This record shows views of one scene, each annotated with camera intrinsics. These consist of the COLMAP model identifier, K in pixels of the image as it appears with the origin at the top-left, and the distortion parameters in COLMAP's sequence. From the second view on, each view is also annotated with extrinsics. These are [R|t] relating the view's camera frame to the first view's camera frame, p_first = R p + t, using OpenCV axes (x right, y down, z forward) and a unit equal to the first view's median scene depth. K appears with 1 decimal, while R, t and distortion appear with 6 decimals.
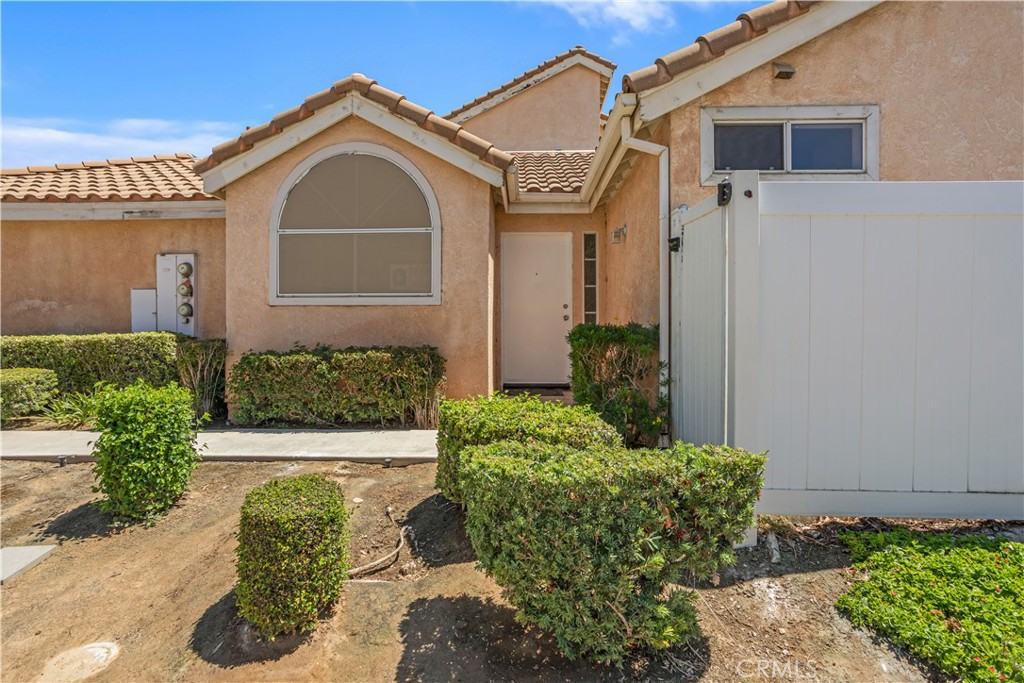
lens RADIAL K [[505.6, 0, 512.0], [0, 505.6, 341.5], [0, 0, 1]] dist [-0.051626, 0.032694]
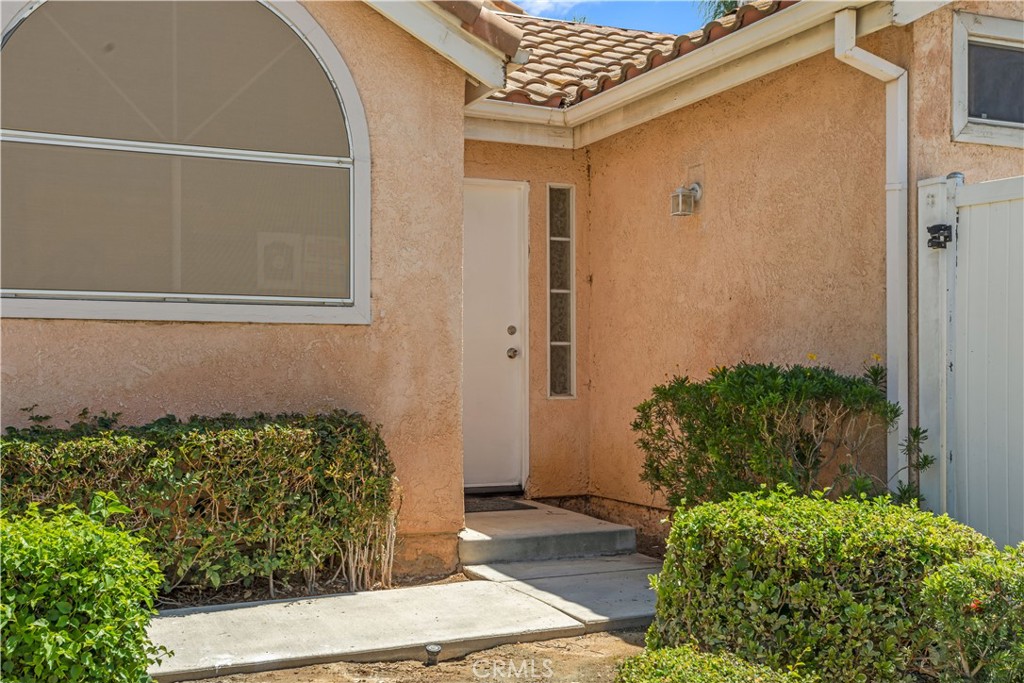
lens RADIAL K [[1142.2, 0, 512.2], [0, 1142.2, 388.5], [0, 0, 1]] dist [0.020841, 0.025053]
pose [[0.898462, -0.005381, 0.439018, -0.490373], [0.011353, 0.999875, -0.010981, 0.000334], [-0.438904, 0.014850, 0.898411, -0.012873]]
